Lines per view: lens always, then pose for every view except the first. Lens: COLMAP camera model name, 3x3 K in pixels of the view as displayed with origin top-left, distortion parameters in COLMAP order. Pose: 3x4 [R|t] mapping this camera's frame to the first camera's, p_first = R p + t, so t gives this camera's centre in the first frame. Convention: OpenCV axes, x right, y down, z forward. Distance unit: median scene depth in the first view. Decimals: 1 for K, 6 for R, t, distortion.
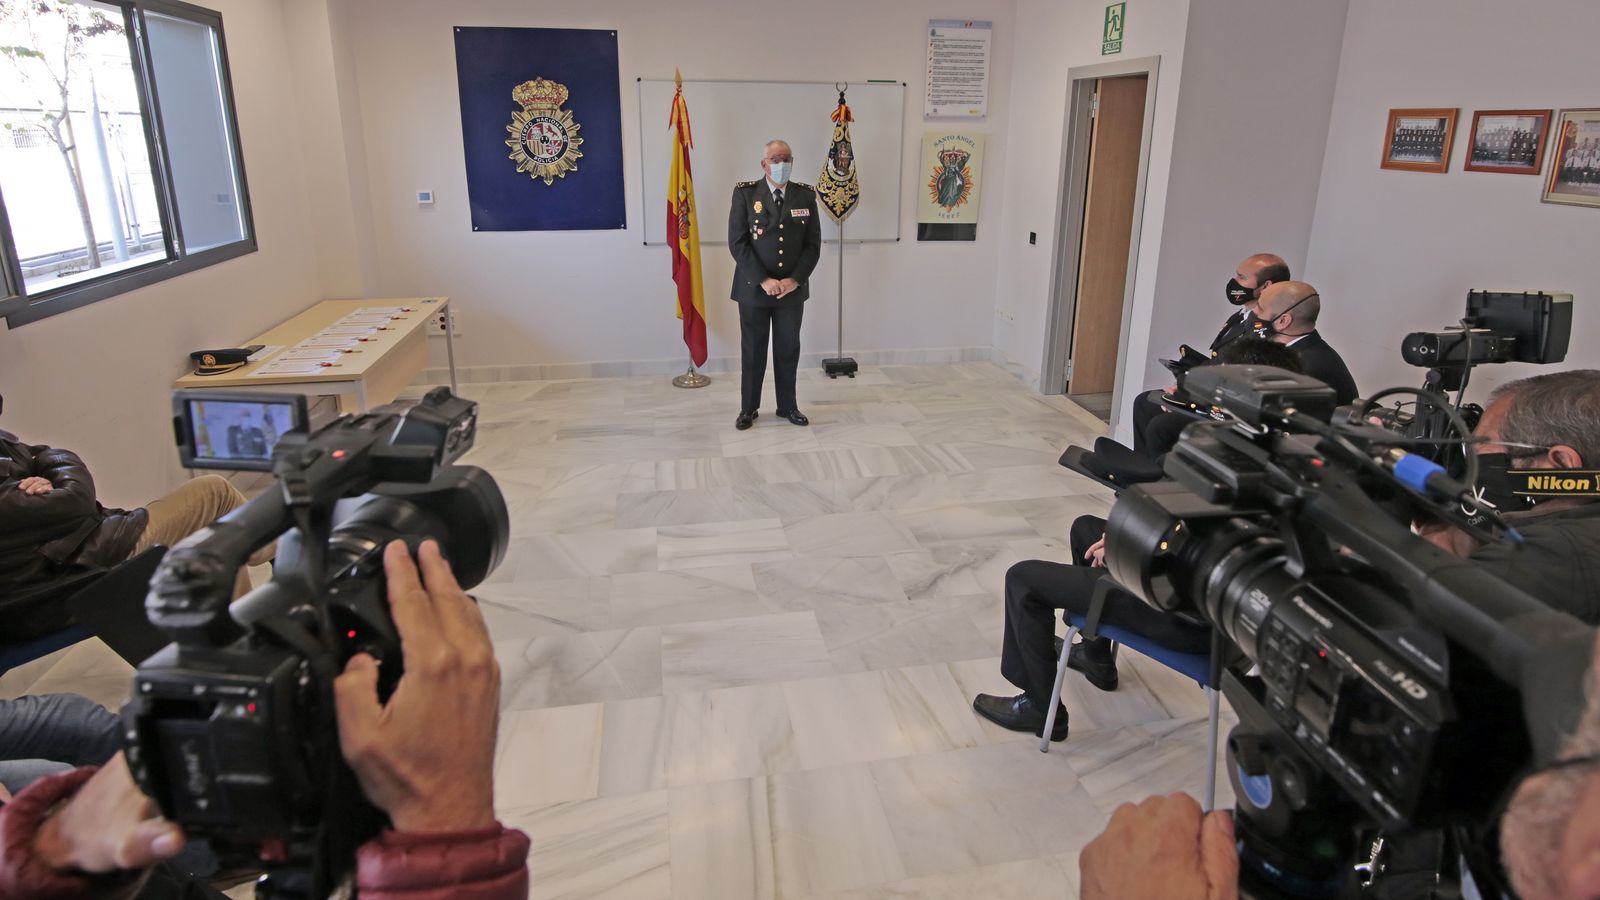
lens RADIAL K [[796.0, 0, 793.8], [0, 796.0, 333.6], [0, 0, 1]] dist [-0.013151, -0.000076]
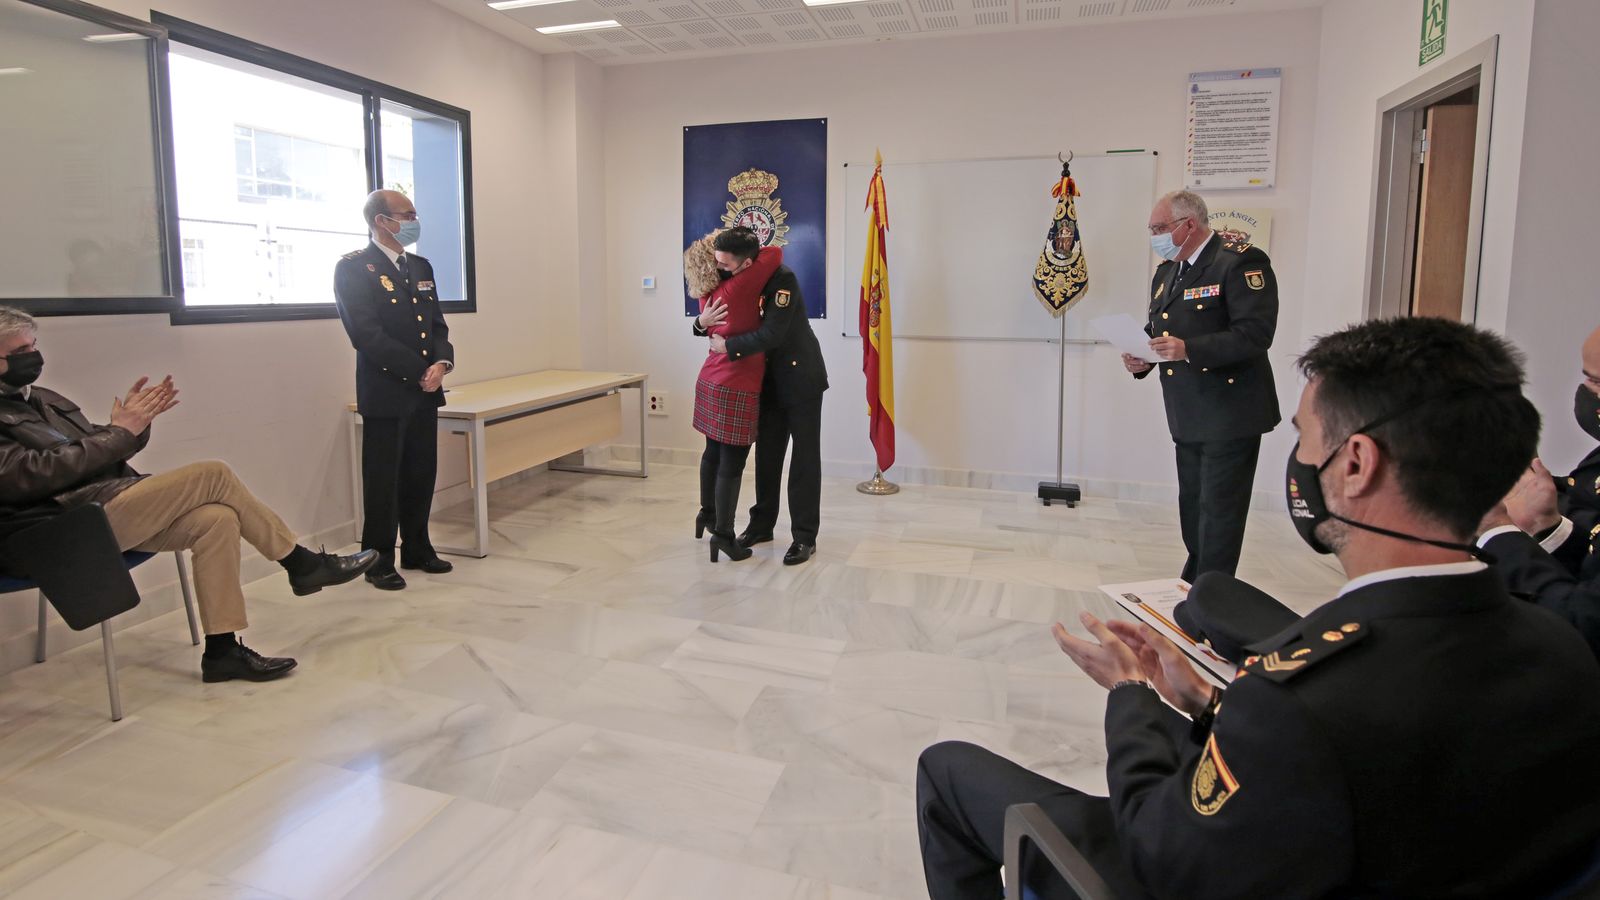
lens RADIAL K [[765.4, 0, 799.8], [0, 765.4, 362.9], [0, 0, 1]] dist [-0.016654, -0.000419]
pose [[0.893191, 0.041403, -0.447768, 0.182190], [-0.110701, 0.985353, -0.129711, 0.045162], [0.435839, 0.165425, 0.884692, 0.190076]]
